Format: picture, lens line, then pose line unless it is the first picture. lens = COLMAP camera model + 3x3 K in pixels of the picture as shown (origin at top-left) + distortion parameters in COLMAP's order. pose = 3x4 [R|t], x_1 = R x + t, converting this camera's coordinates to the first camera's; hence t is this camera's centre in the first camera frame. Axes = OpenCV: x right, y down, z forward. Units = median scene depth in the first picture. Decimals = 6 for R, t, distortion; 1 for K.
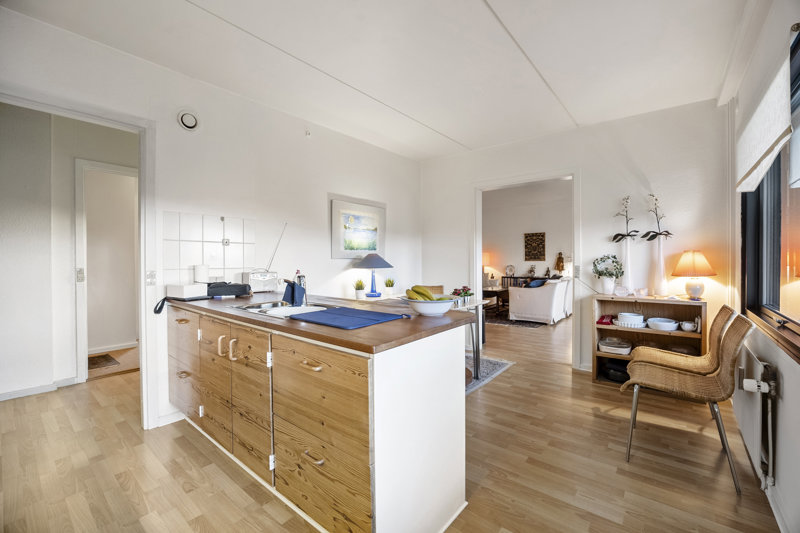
lens RADIAL K [[339.2, 0, 401.4], [0, 339.2, 262.2], [0, 0, 1]] dist [-0.017298, 0.000260]
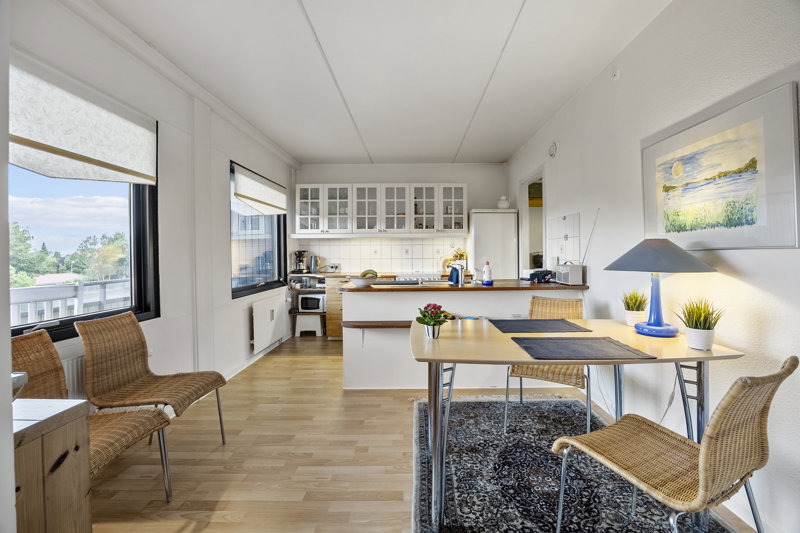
lens RADIAL K [[339.2, 0, 410.3], [0, 339.2, 257.1], [0, 0, 1]] dist [-0.017298, 0.000260]
pose [[-0.780203, 0.012484, -0.625402, 0.452761], [0.004215, 0.999883, 0.014701, -0.008735], [0.625512, 0.008834, -0.780164, 1.145576]]
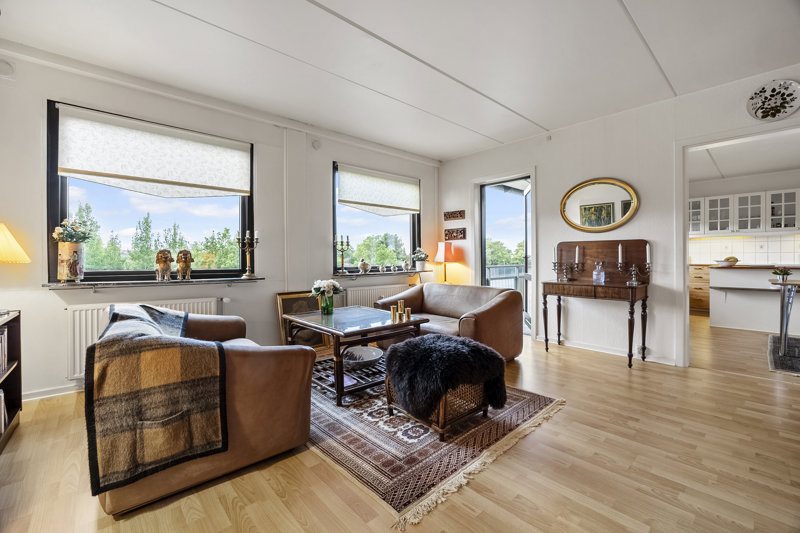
lens RADIAL K [[339.2, 0, 392.7], [0, 339.2, 261.7], [0, 0, 1]] dist [-0.017298, 0.000260]
pose [[-0.987207, 0.004831, 0.159370, 0.942724], [0.007714, 0.999818, 0.017472, 0.011741], [-0.159256, 0.018478, -0.987064, 1.735726]]
